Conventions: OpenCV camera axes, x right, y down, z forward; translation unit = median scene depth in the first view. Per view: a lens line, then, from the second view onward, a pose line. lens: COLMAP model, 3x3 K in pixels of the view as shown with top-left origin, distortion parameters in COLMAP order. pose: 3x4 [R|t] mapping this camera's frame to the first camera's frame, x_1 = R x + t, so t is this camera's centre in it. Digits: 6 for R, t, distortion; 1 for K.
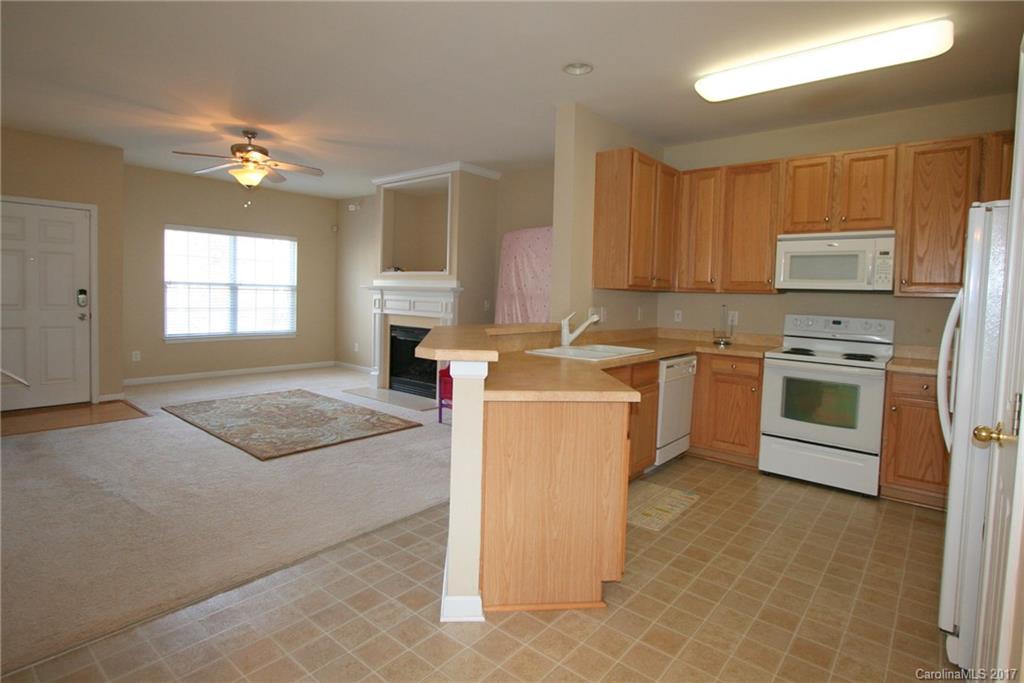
lens RADIAL K [[530.3, 0, 523.3], [0, 530.3, 312.0], [0, 0, 1]] dist [-0.017571, -0.000031]
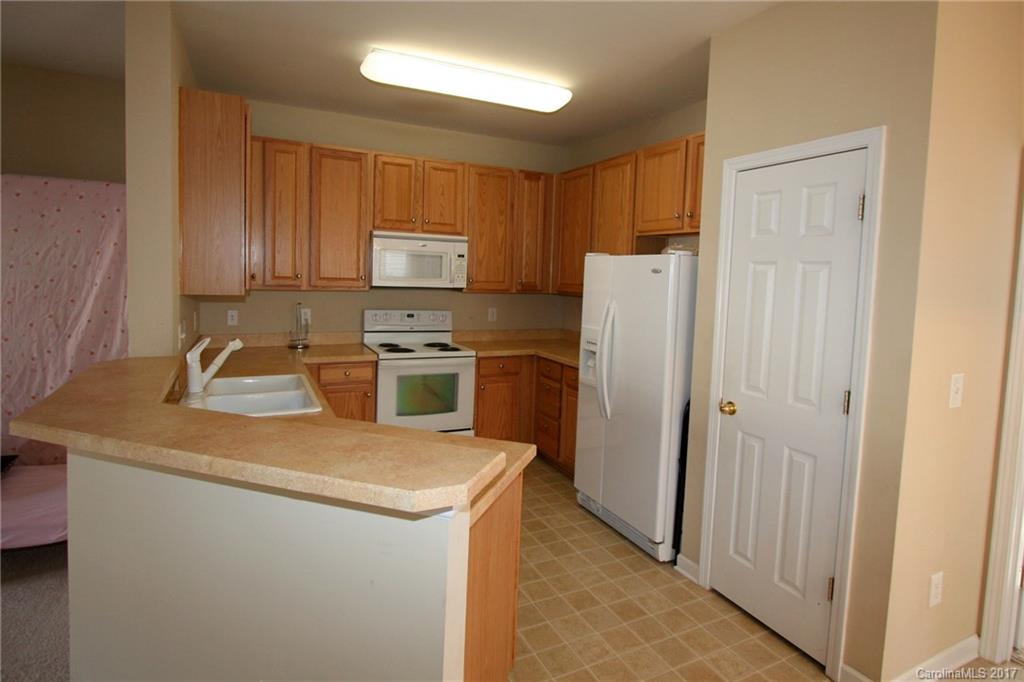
lens RADIAL K [[530.3, 0, 523.3], [0, 530.3, 311.5], [0, 0, 1]] dist [-0.017571, -0.000031]
pose [[0.416049, -0.075299, 0.906219, -0.304381], [0.013444, 0.996966, 0.076668, -0.072017], [-0.909243, -0.019715, 0.415799, 0.358703]]
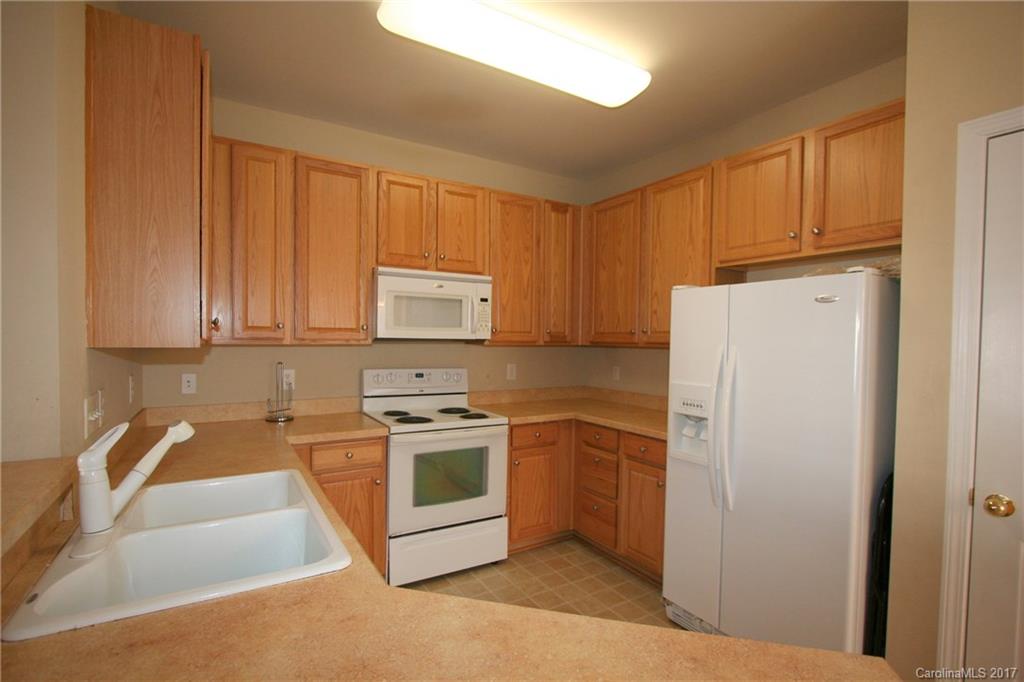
lens RADIAL K [[478.4, 0, 508.7], [0, 478.4, 353.4], [0, 0, 1]] dist [-0.017749, -0.000280]
pose [[0.351337, -0.051903, 0.934809, -0.096264], [0.033049, 0.998527, 0.043020, -0.048033], [-0.935665, 0.015780, 0.352535, 0.612909]]
